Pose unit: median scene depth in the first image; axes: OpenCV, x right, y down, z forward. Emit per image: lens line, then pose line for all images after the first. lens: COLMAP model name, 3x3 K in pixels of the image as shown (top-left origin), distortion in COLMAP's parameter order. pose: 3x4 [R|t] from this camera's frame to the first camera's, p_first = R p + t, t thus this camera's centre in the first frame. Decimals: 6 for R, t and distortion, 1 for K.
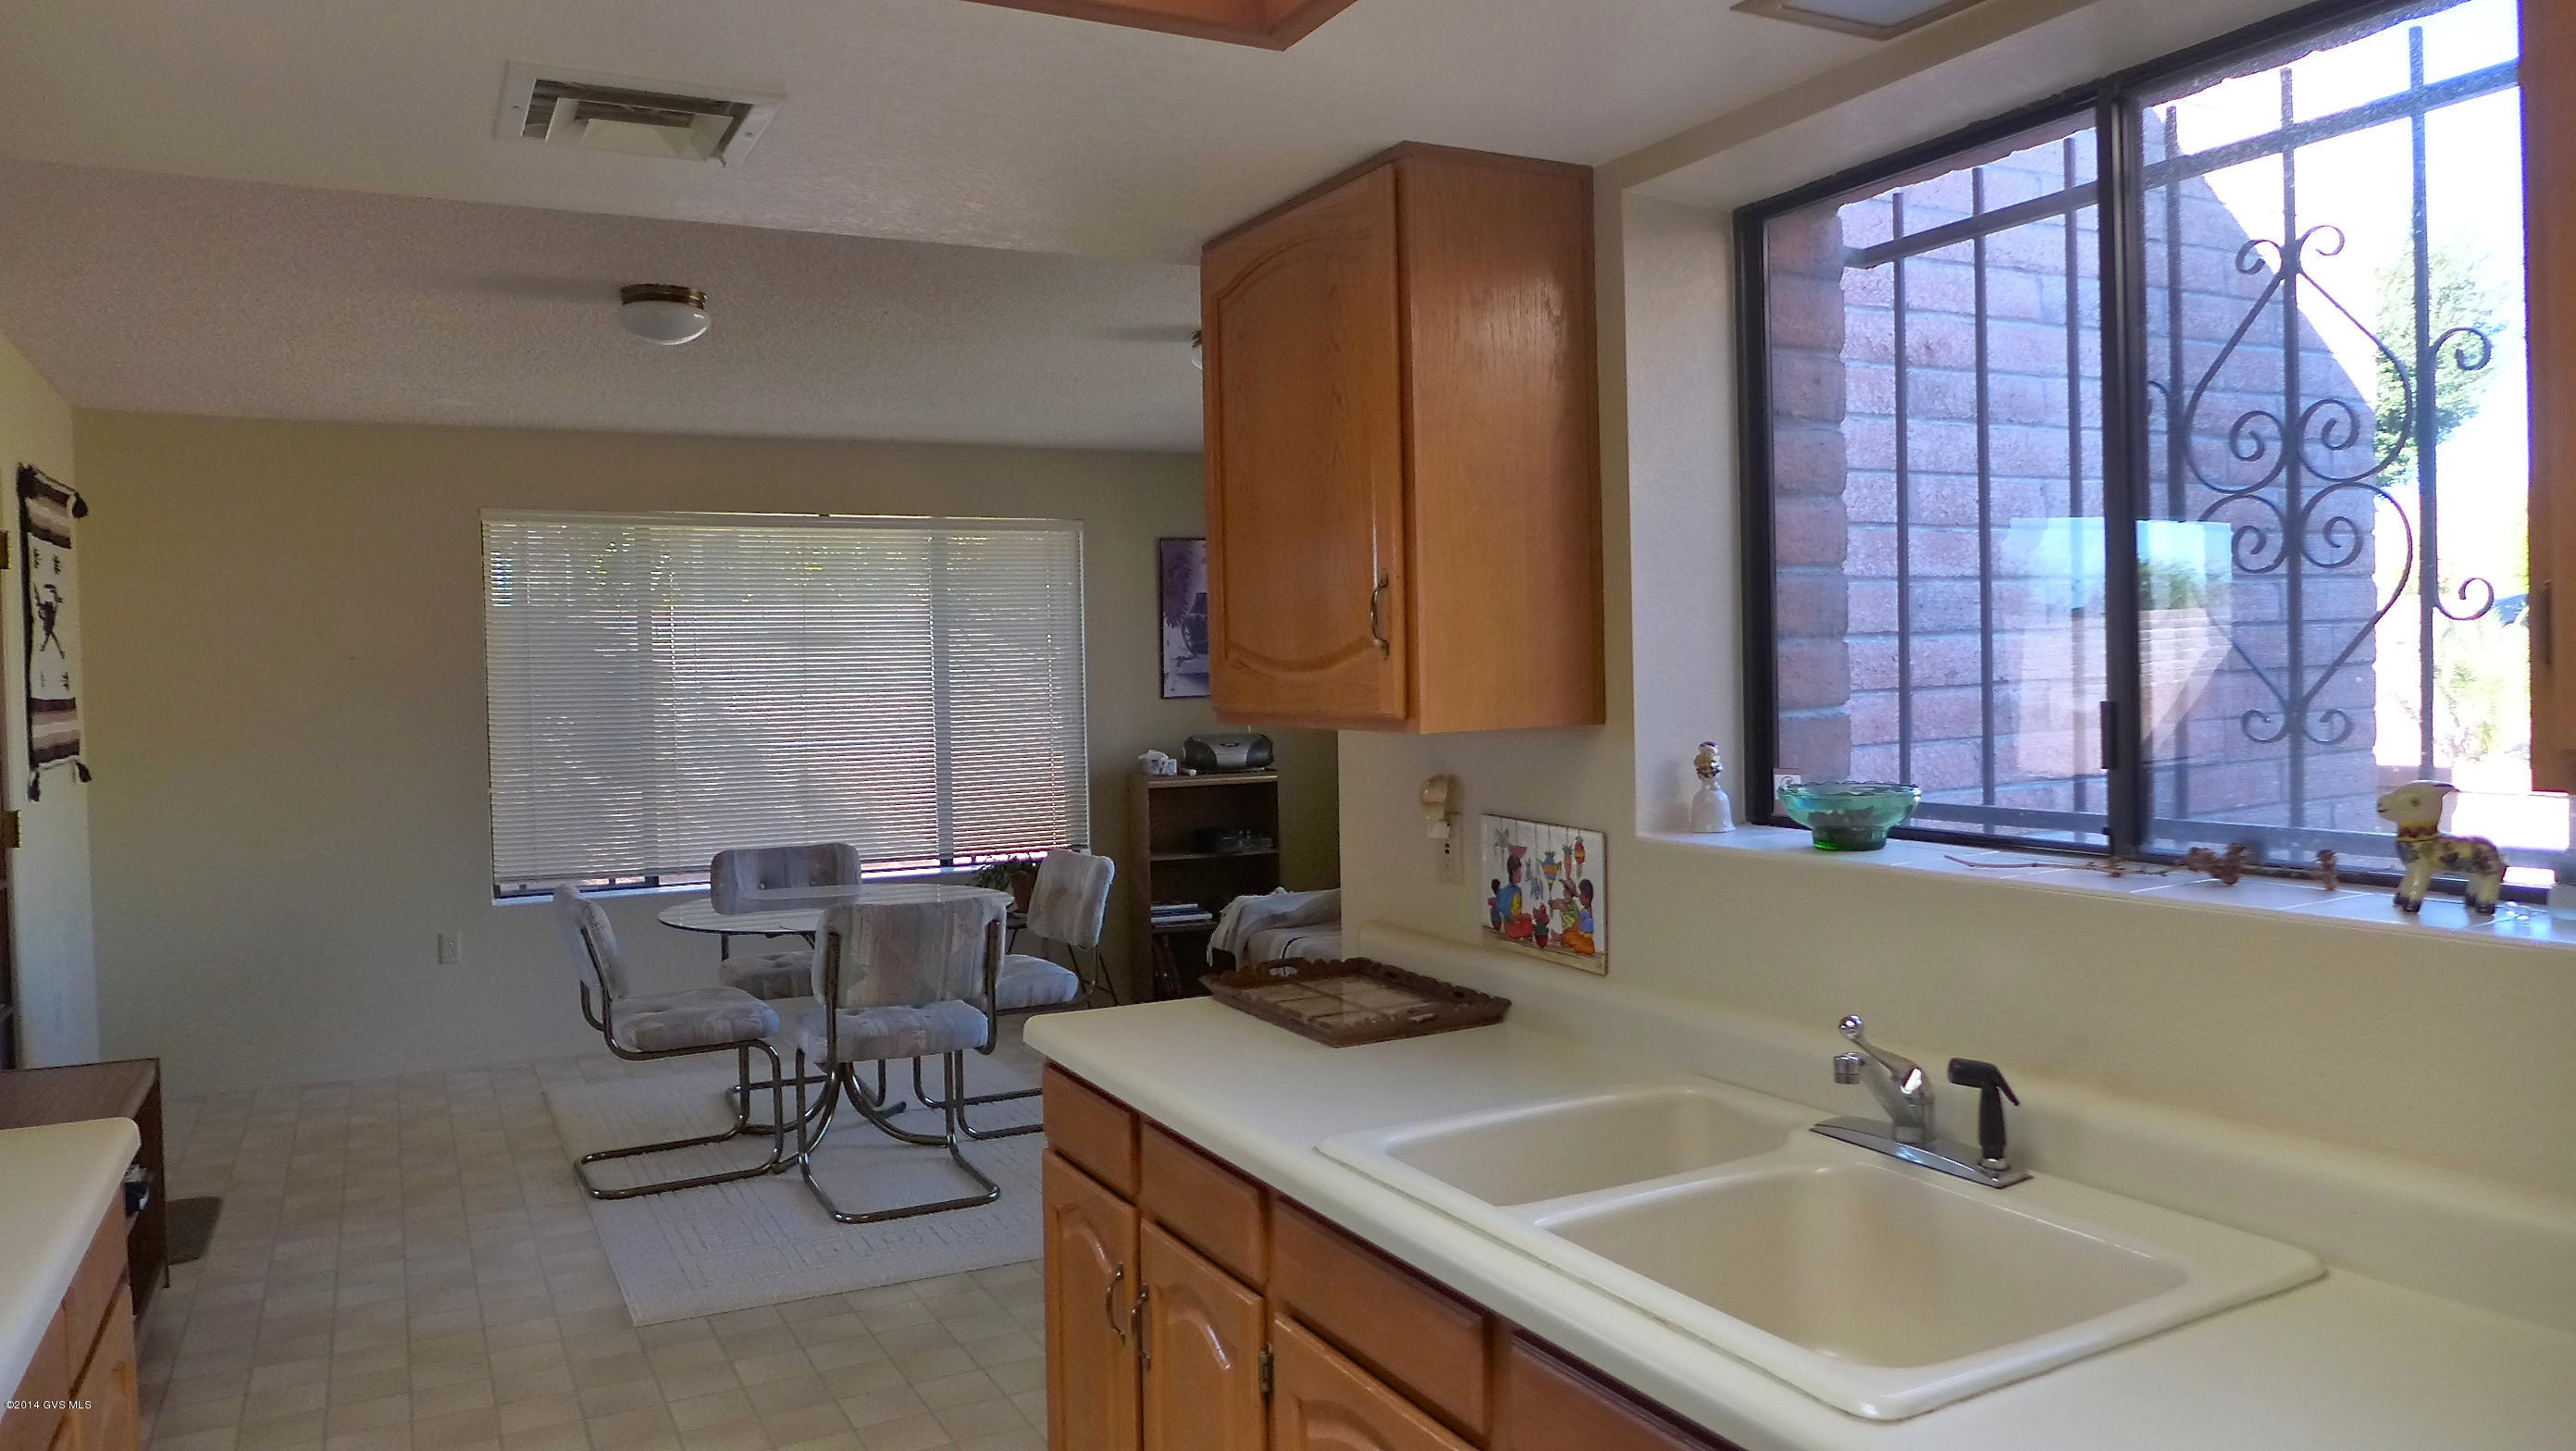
lens RADIAL K [[1716.4, 0, 1277.5], [0, 1716.4, 709.6], [0, 0, 1]] dist [-0.053901, 0.026601]
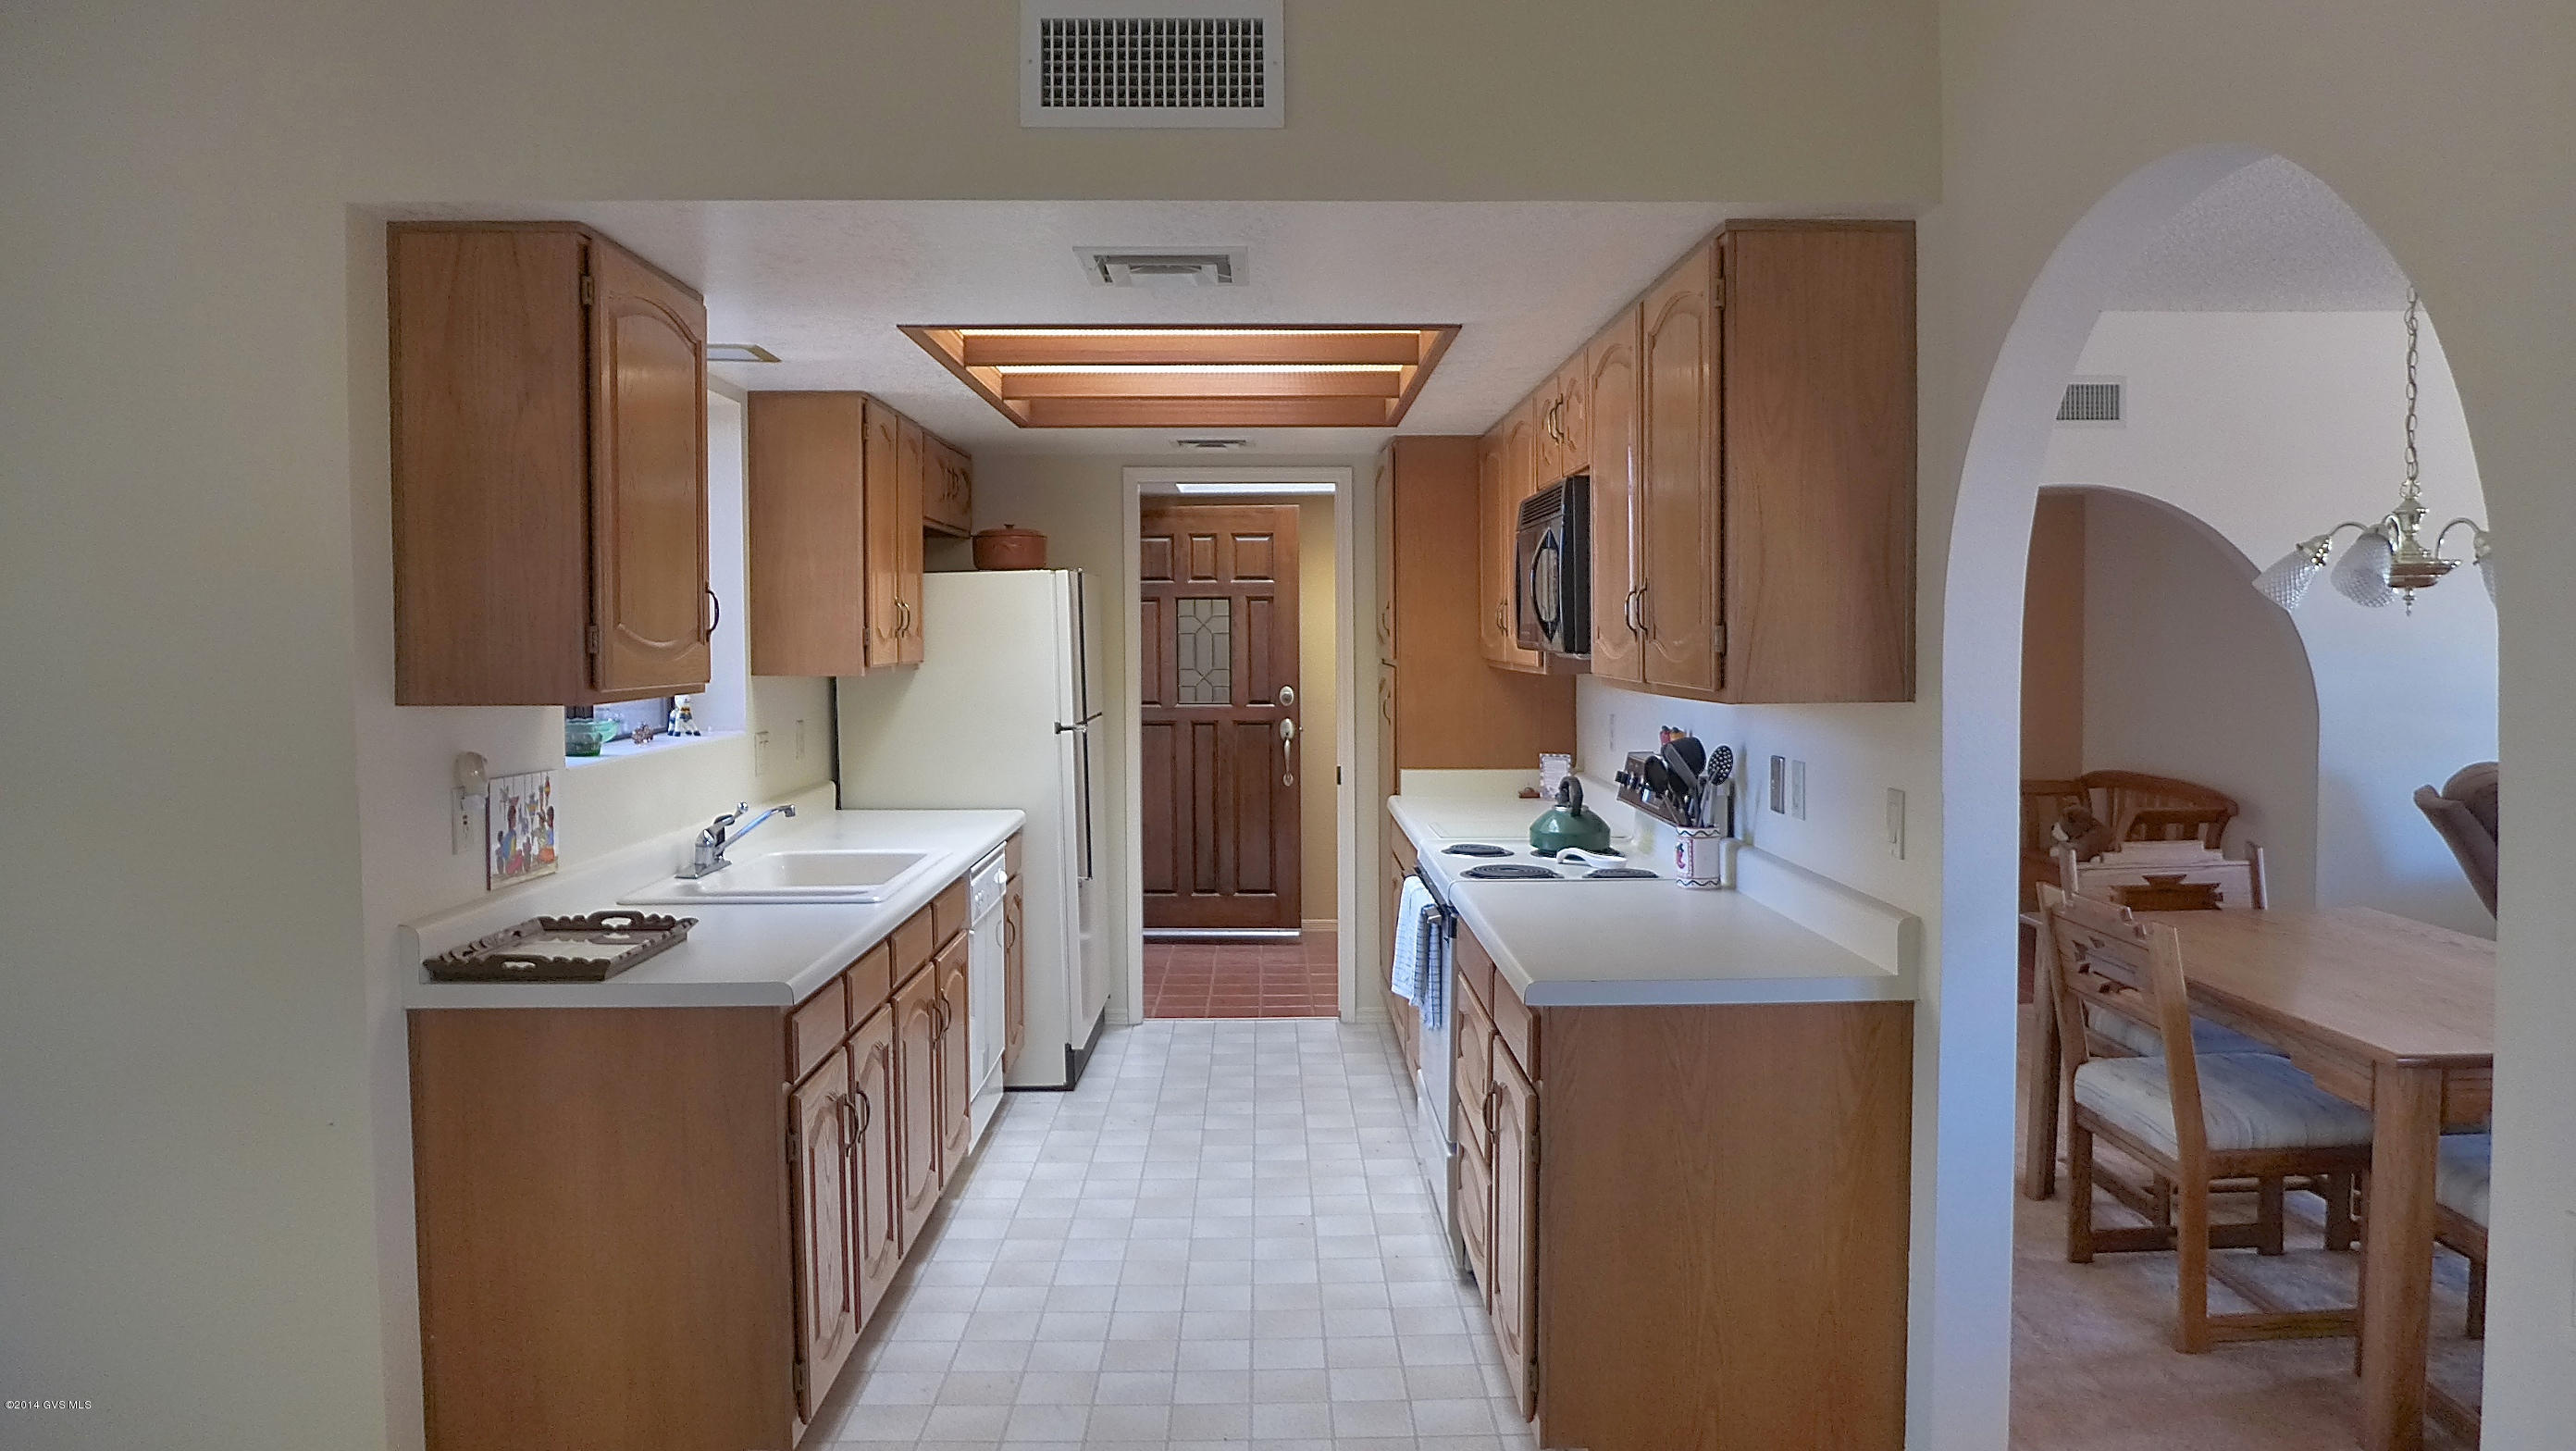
lens RADIAL K [[1716.4, 0, 1277.5], [0, 1716.4, 709.6], [0, 0, 1]] dist [-0.053901, 0.026601]
pose [[-0.888438, 0.003820, 0.458981, -0.605569], [0.033827, 0.997791, 0.057175, -0.023295], [-0.457748, 0.066322, -0.886605, 1.214145]]
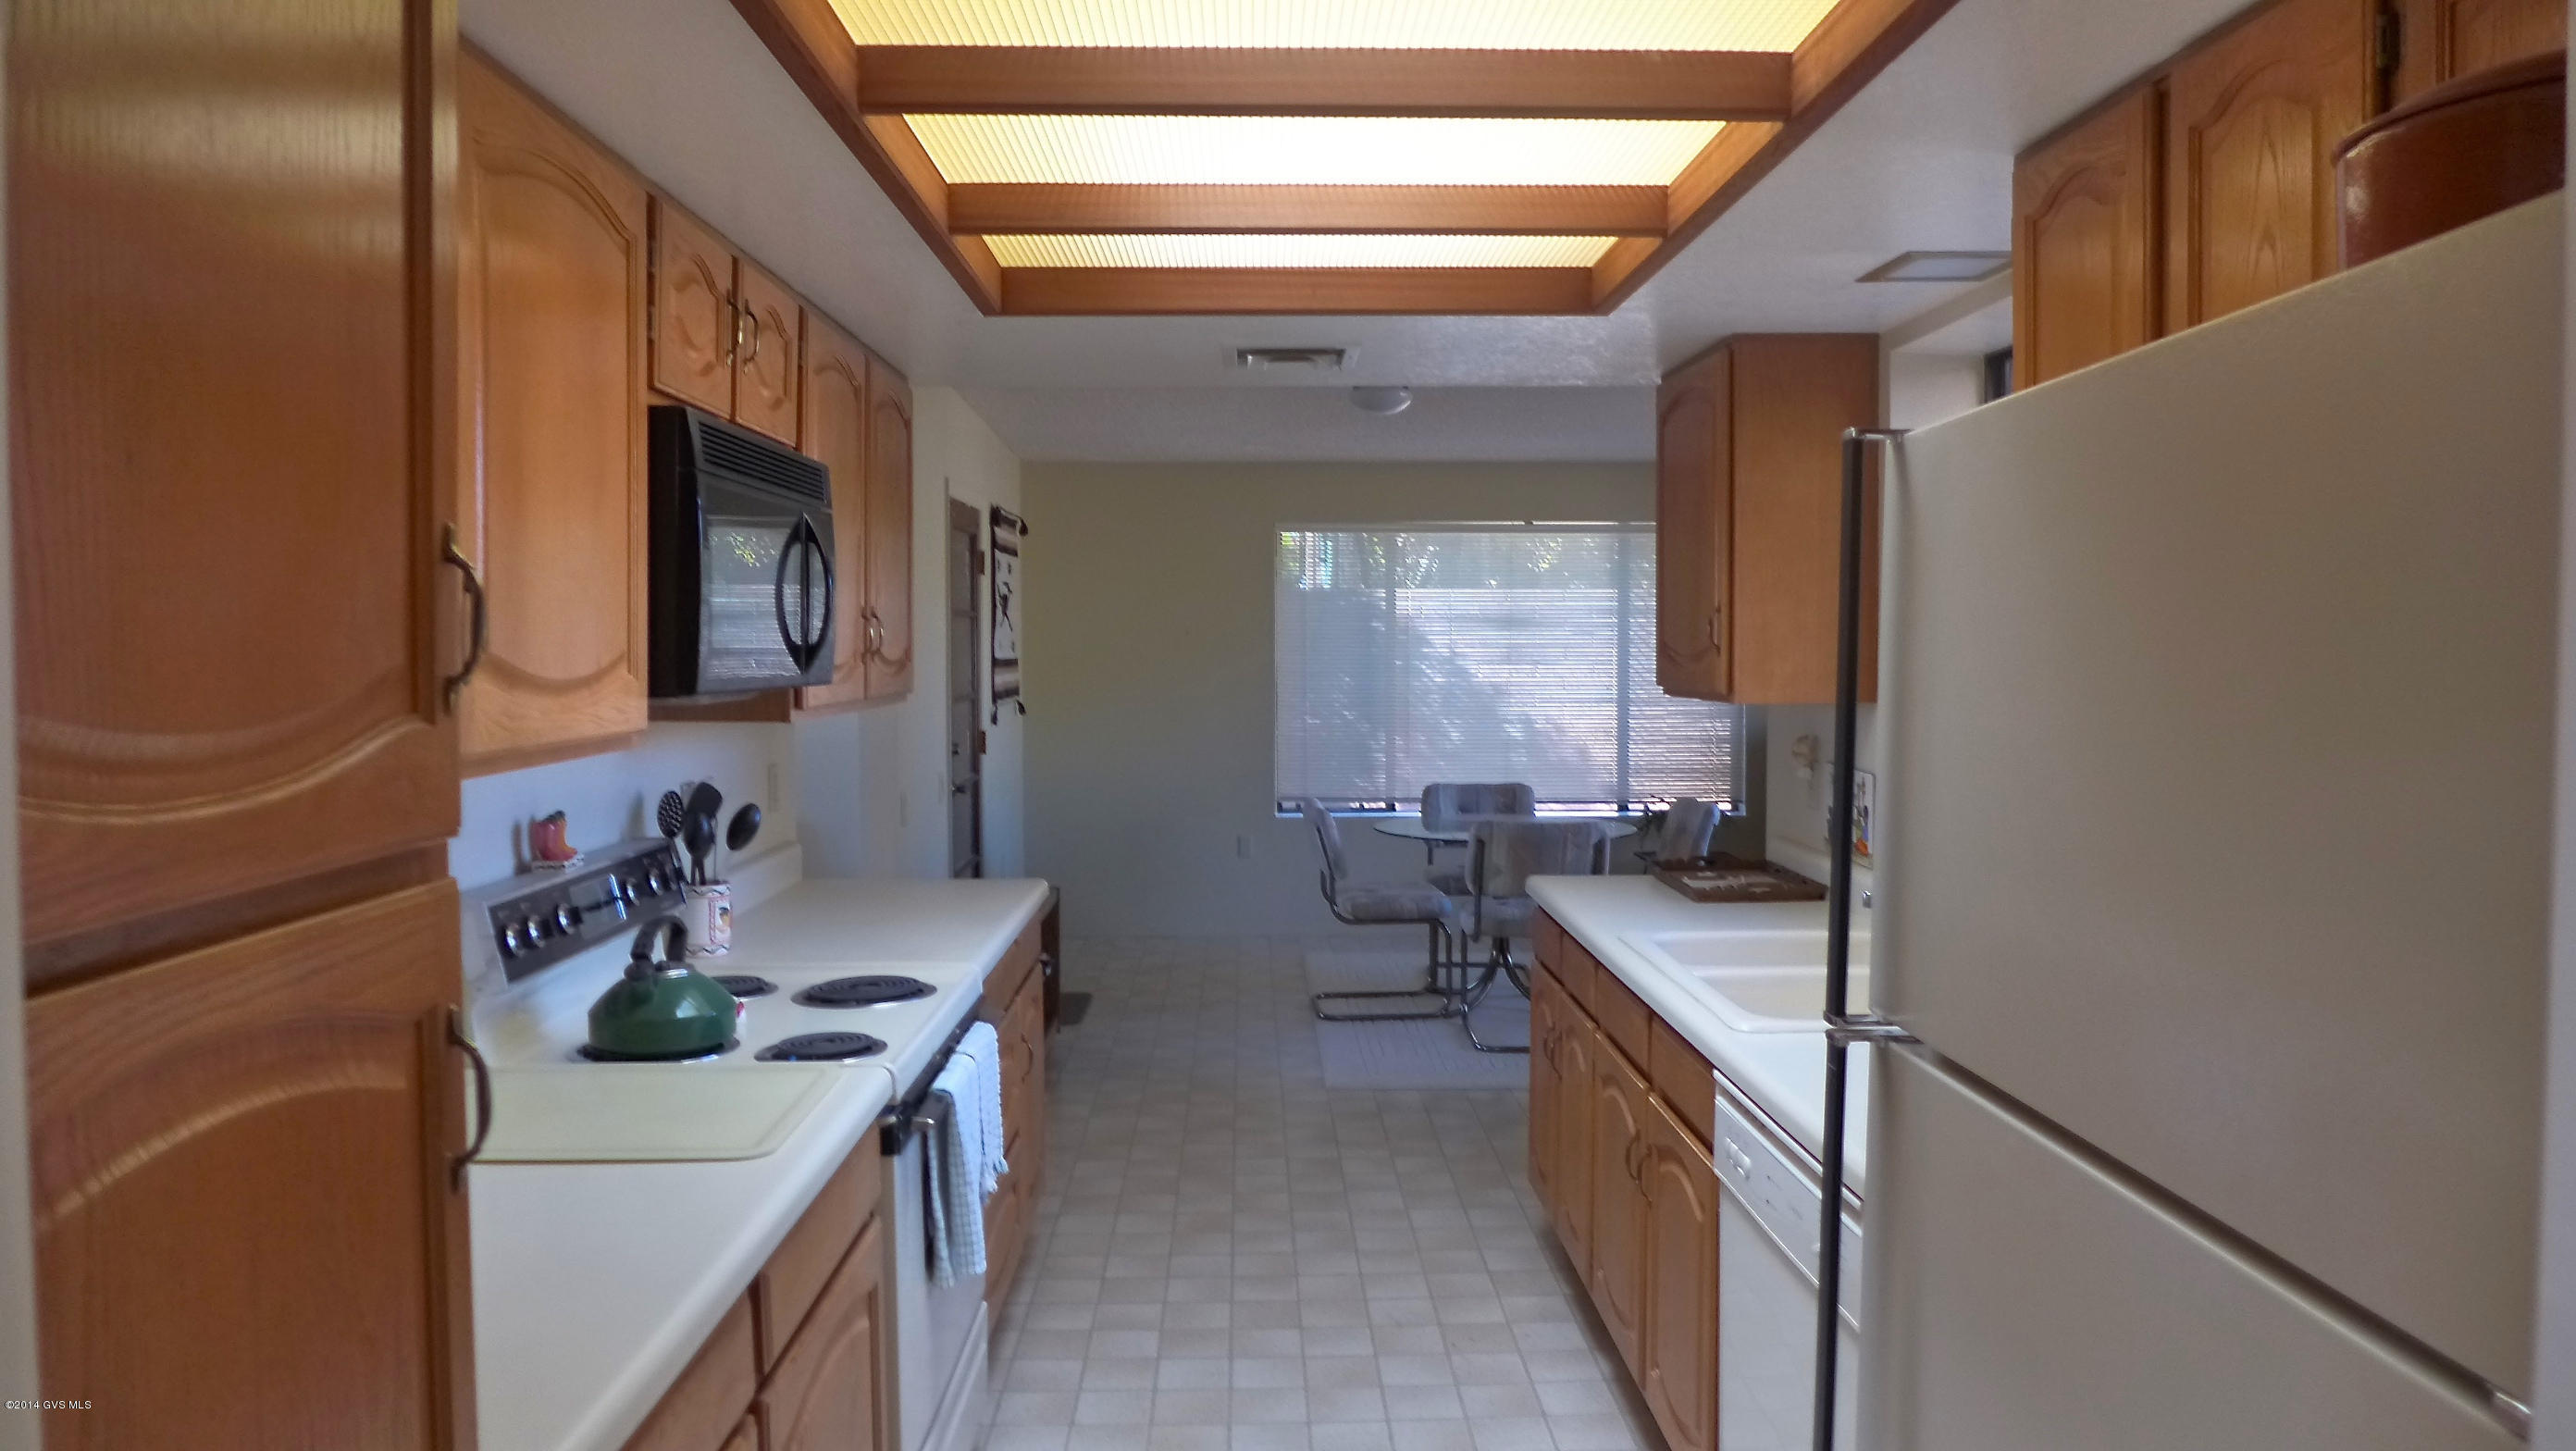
lens RADIAL K [[1716.4, 0, 1277.5], [0, 1716.4, 709.6], [0, 0, 1]] dist [-0.053901, 0.026601]
pose [[0.893649, 0.034345, -0.447451, 0.241829], [-0.026283, 0.999361, 0.024216, -0.005048], [0.447997, -0.009880, 0.893981, -0.360215]]
